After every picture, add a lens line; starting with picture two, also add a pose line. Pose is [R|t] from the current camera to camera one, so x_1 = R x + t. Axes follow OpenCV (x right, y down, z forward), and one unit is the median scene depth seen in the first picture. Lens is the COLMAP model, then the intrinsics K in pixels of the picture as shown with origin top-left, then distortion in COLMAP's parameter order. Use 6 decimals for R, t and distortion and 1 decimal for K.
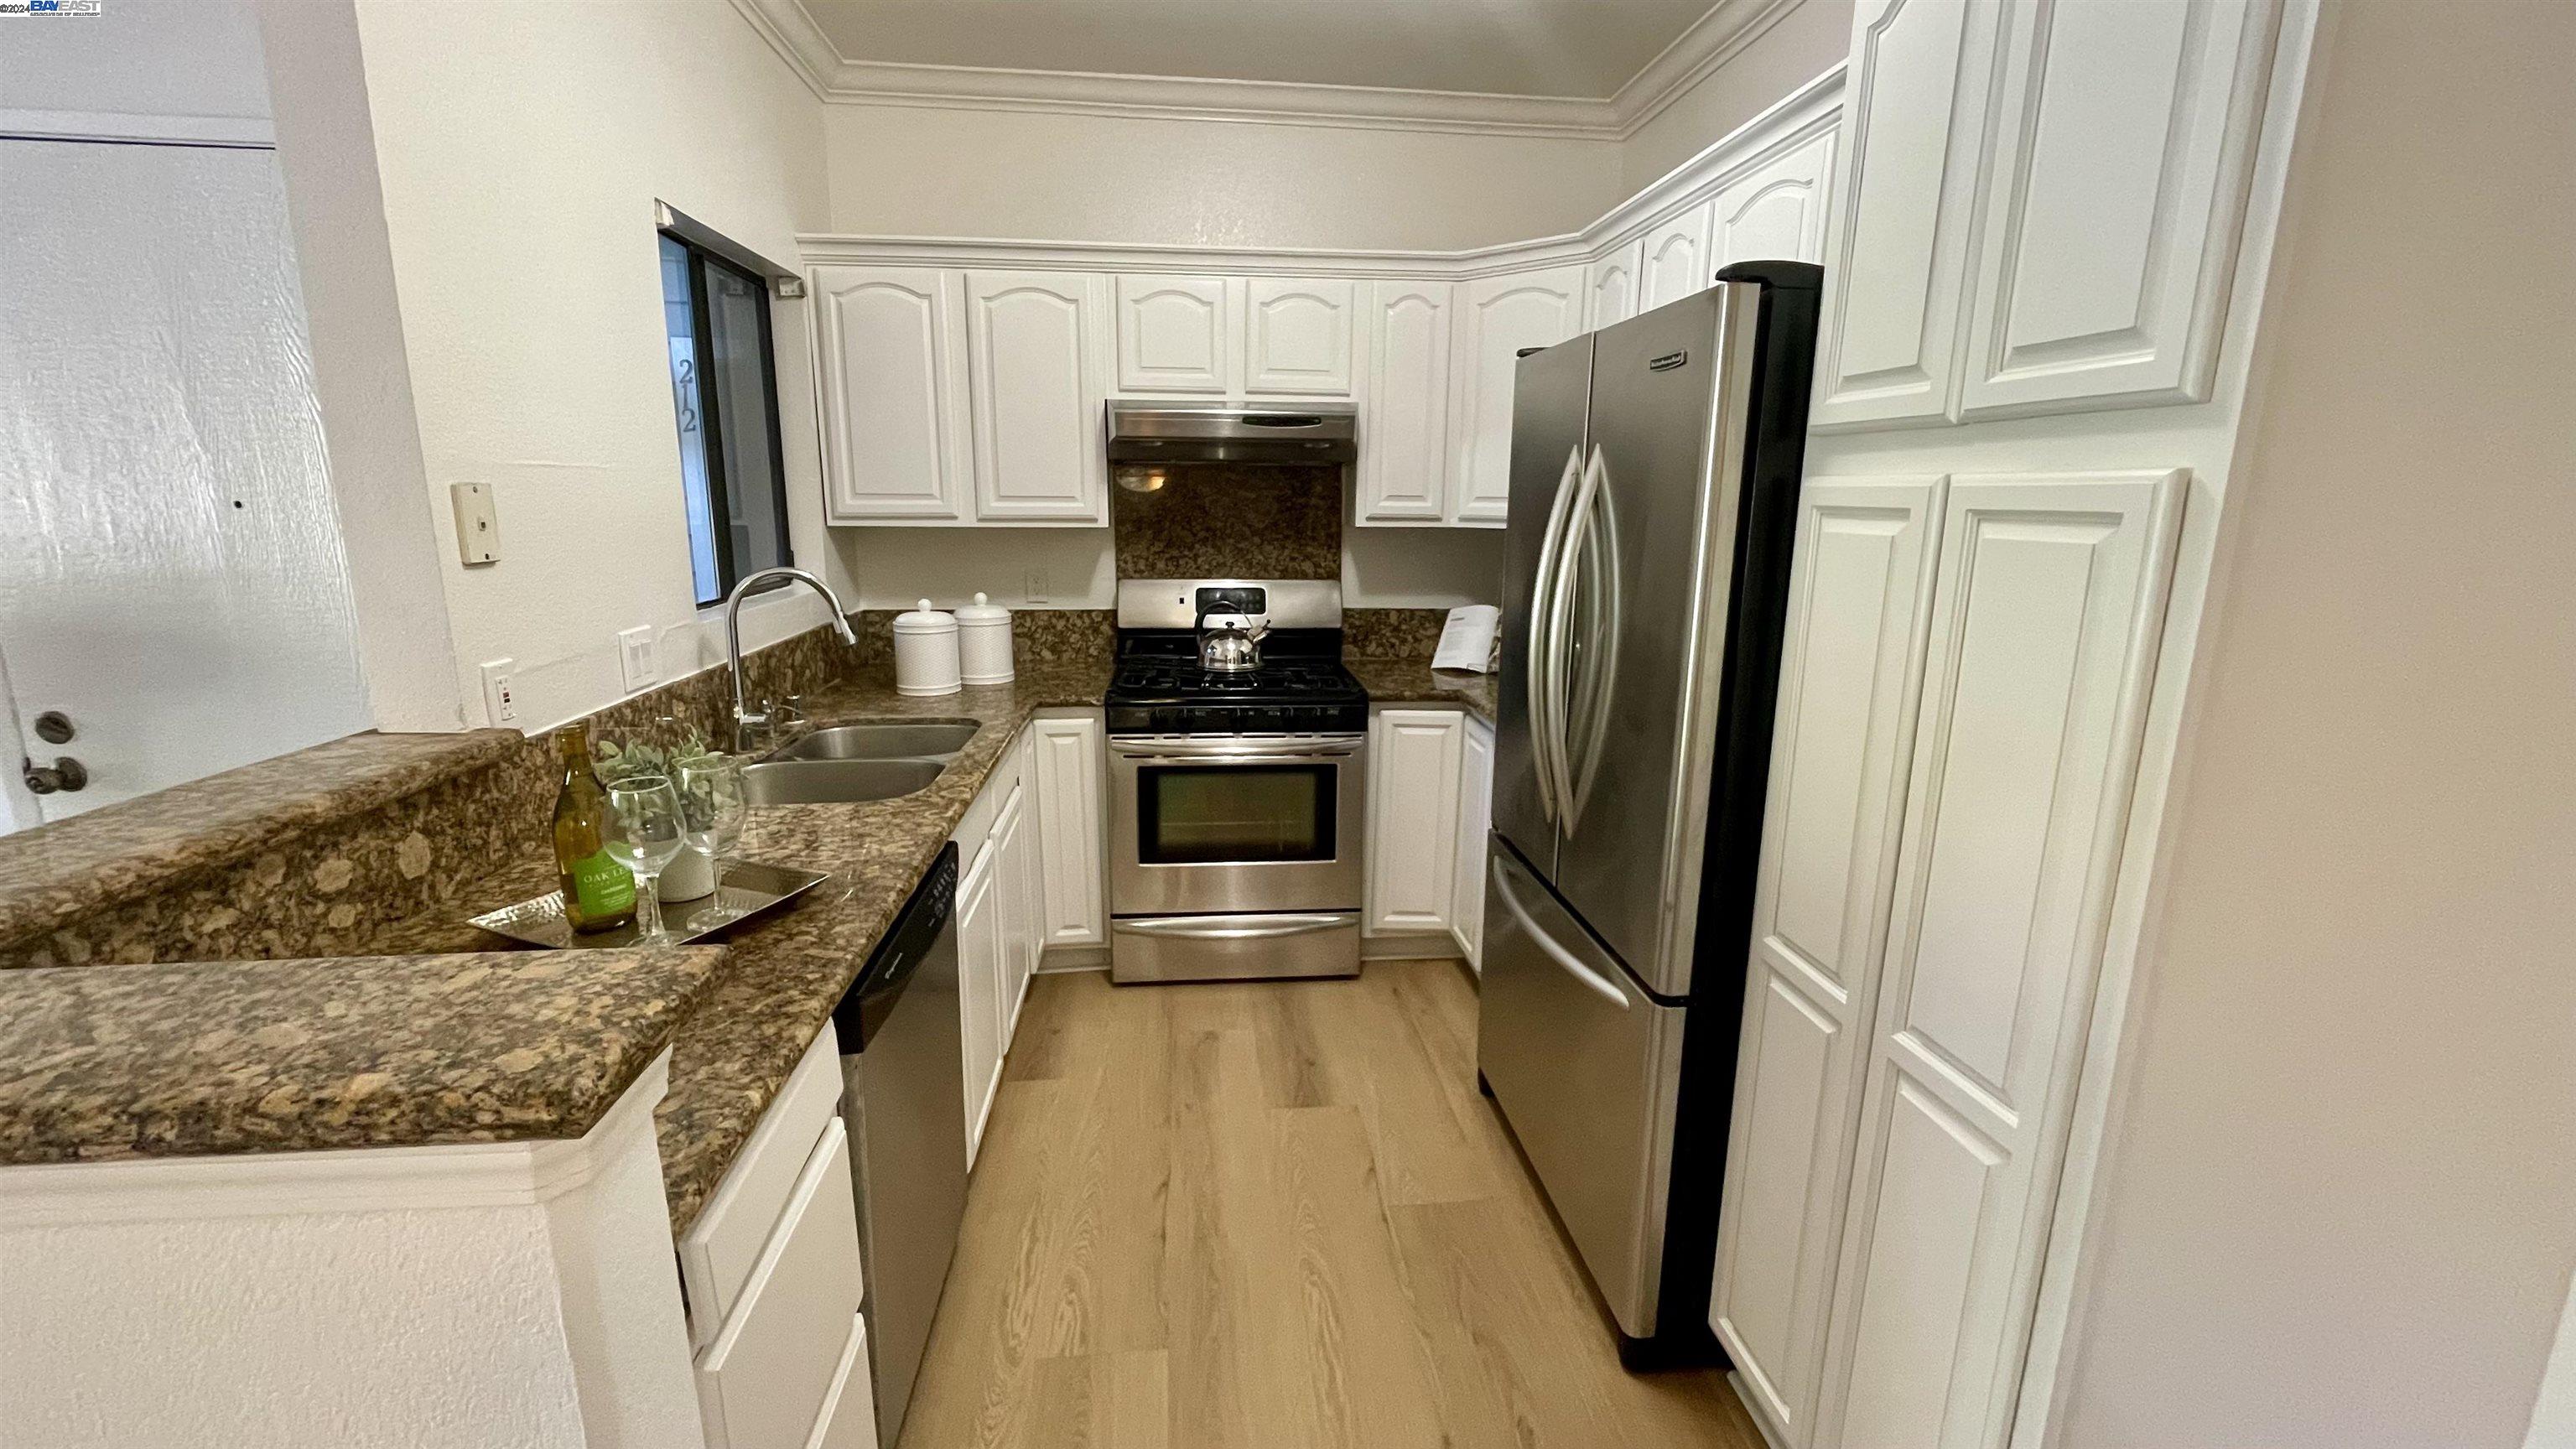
lens RADIAL K [[1051.4, 0, 1286.8], [0, 1051.4, 716.1], [0, 0, 1]] dist [-0.000016, 0.000055]
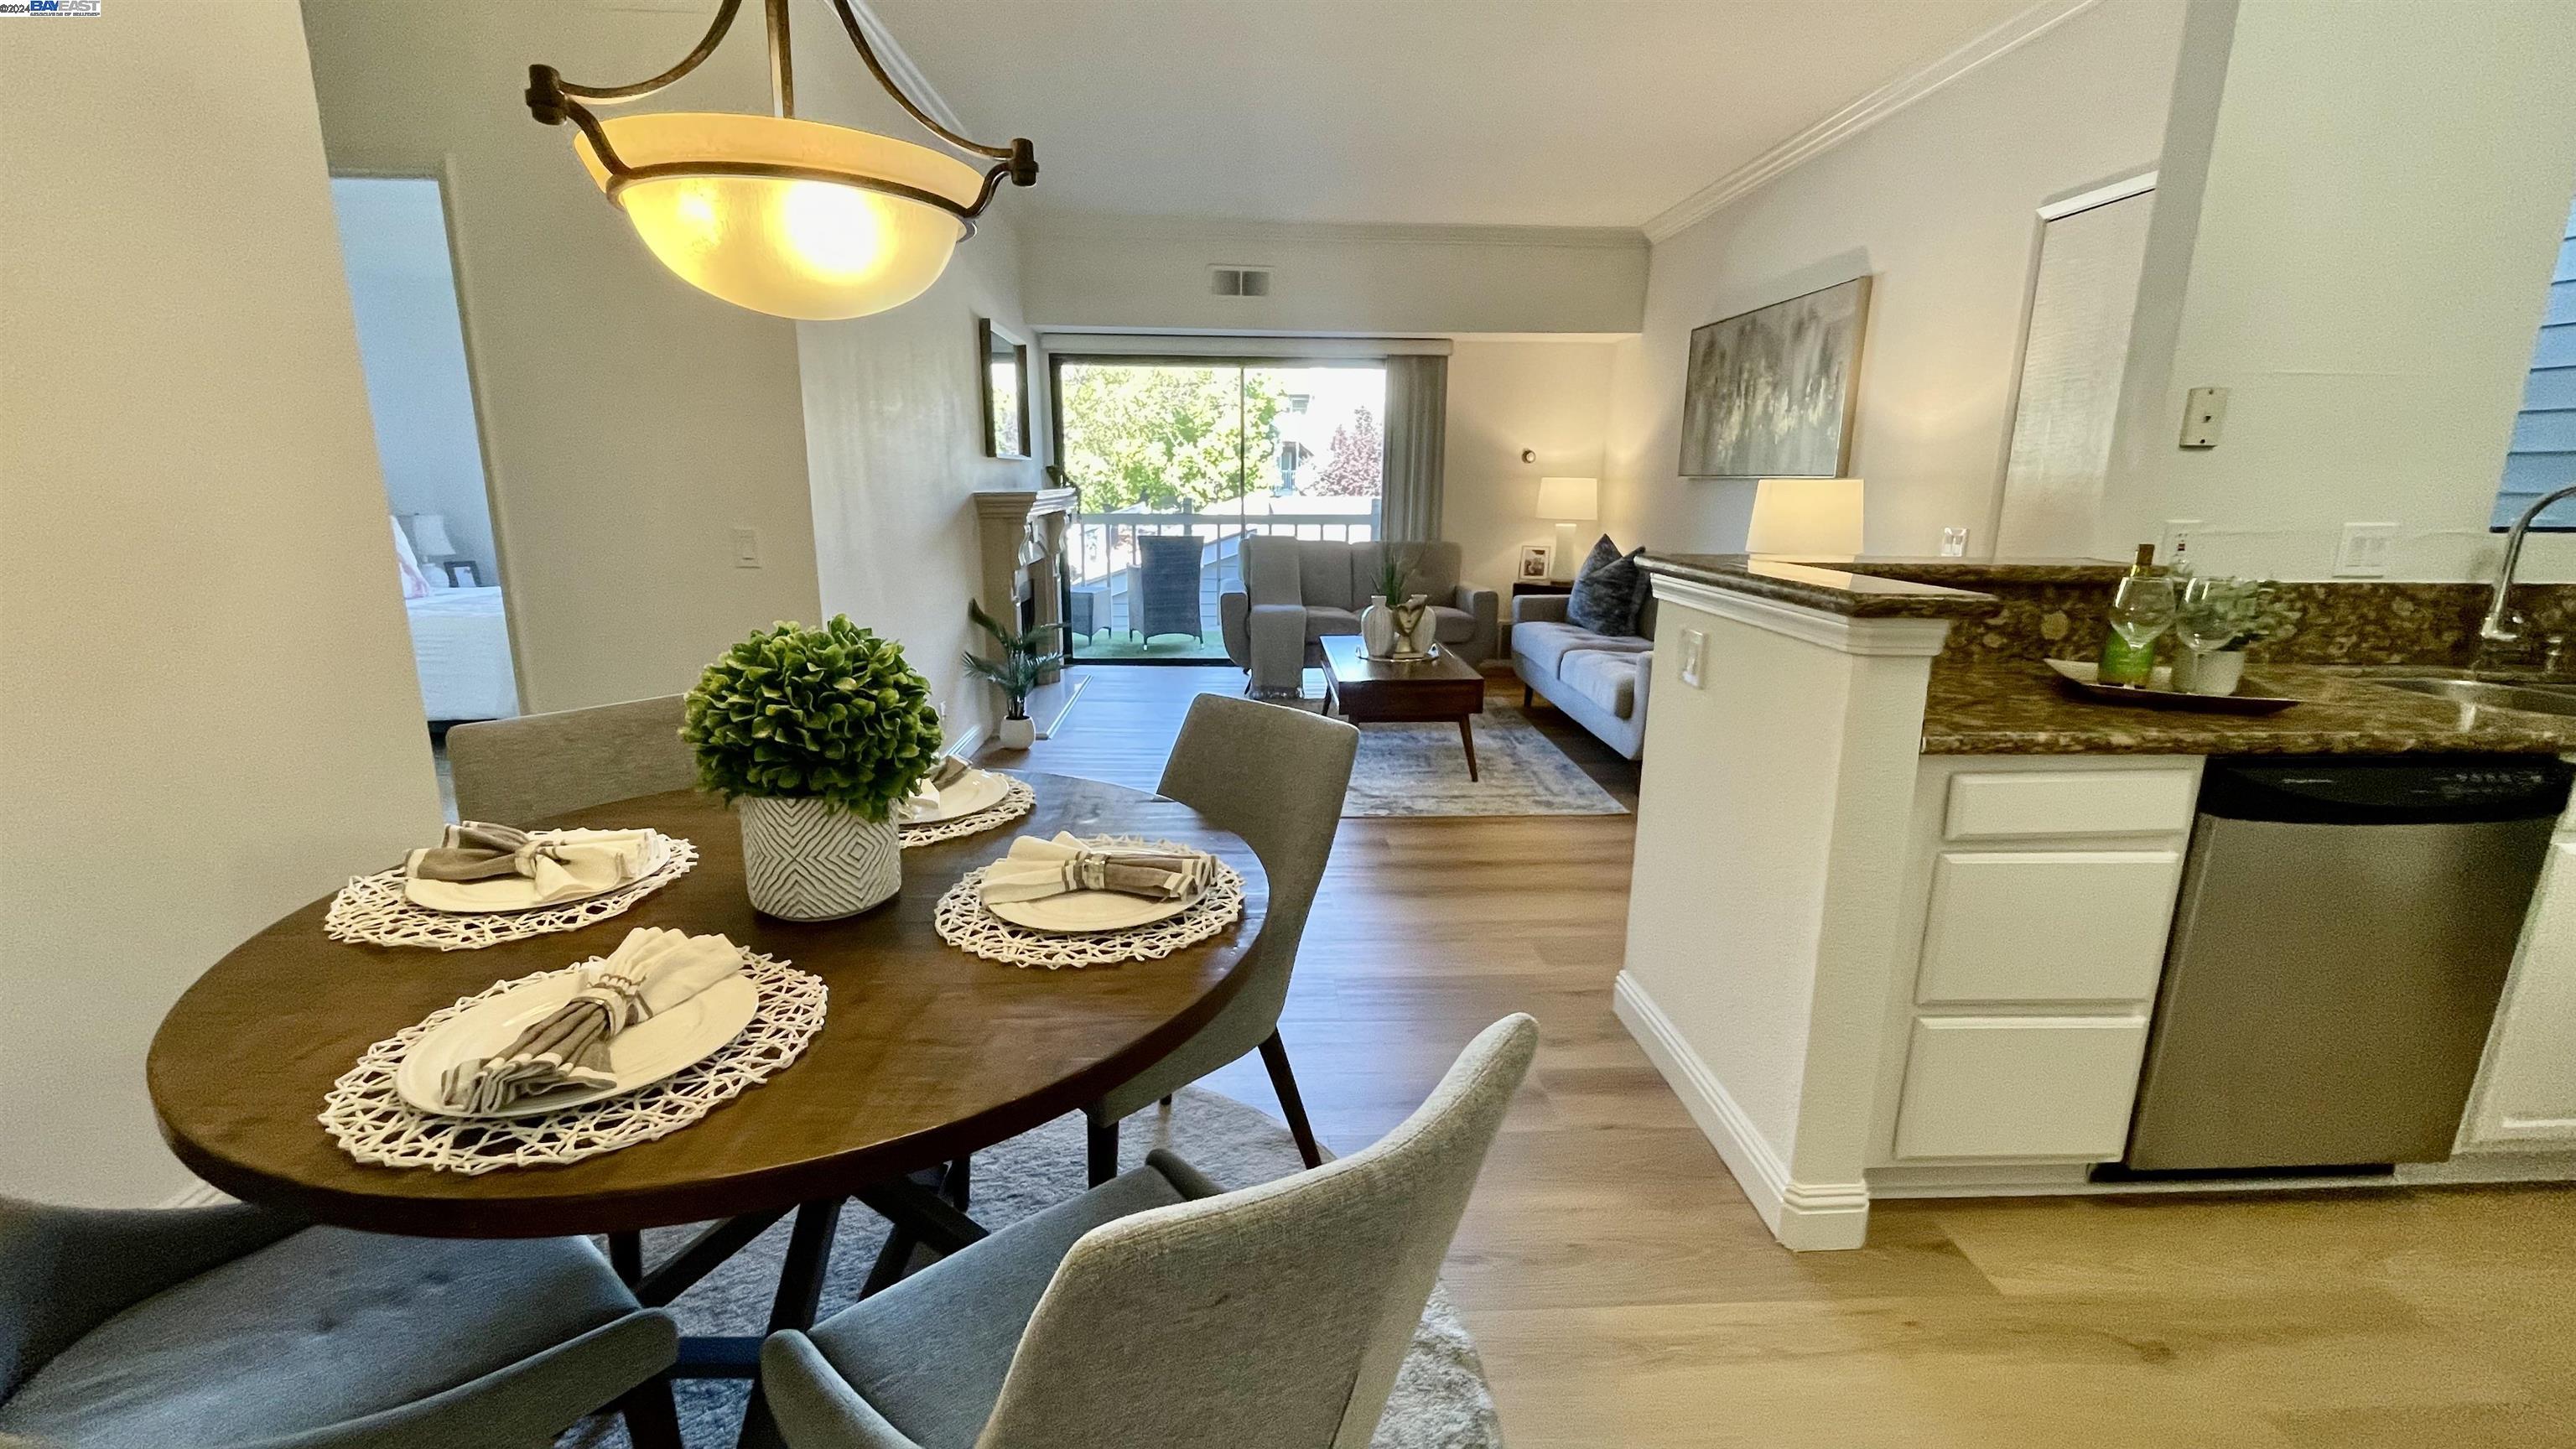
lens RADIAL K [[1051.4, 0, 1290.3], [0, 1051.4, 723.9], [0, 0, 1]] dist [-0.000016, 0.000055]
pose [[-0.048616, 0.215769, -0.975233, 0.826639], [-0.220795, 0.949911, 0.221174, 0.182775], [0.974108, 0.226079, 0.001460, -0.091347]]
